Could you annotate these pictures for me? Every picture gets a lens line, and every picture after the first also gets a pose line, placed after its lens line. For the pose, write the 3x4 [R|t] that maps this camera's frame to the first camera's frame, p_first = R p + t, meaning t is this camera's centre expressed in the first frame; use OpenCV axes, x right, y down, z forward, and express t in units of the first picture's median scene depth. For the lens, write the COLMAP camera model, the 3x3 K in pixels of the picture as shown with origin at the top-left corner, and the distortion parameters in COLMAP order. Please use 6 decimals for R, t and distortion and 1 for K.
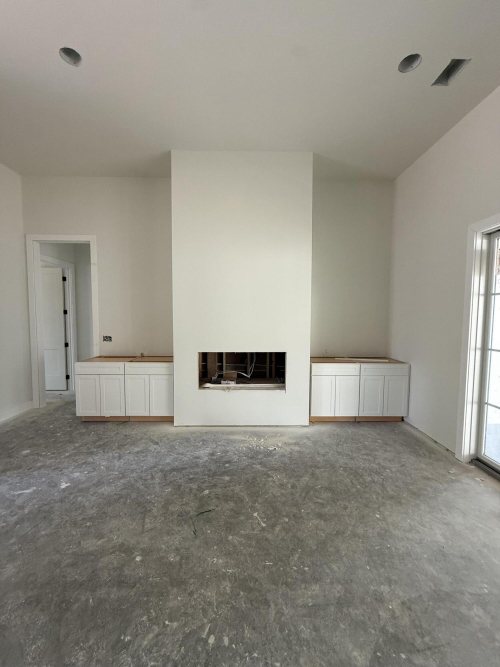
lens RADIAL K [[266.1, 0, 247.8], [0, 266.1, 333.1], [0, 0, 1]] dist [-0.000578, 0.000233]
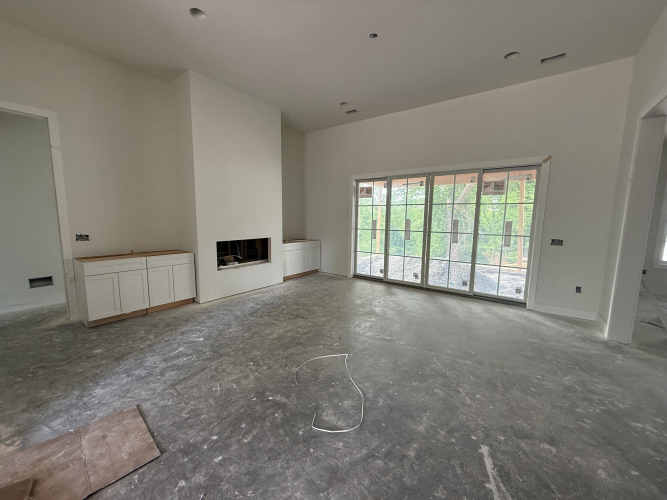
lens RADIAL K [[266.1, 0, 335.0], [0, 266.1, 249.9], [0, 0, 1]] dist [-0.000578, 0.000233]
pose [[0.605324, -0.097198, 0.790022, -0.925992], [0.040312, 0.994986, 0.091528, 0.019055], [-0.794958, -0.023557, 0.606207, -0.247041]]
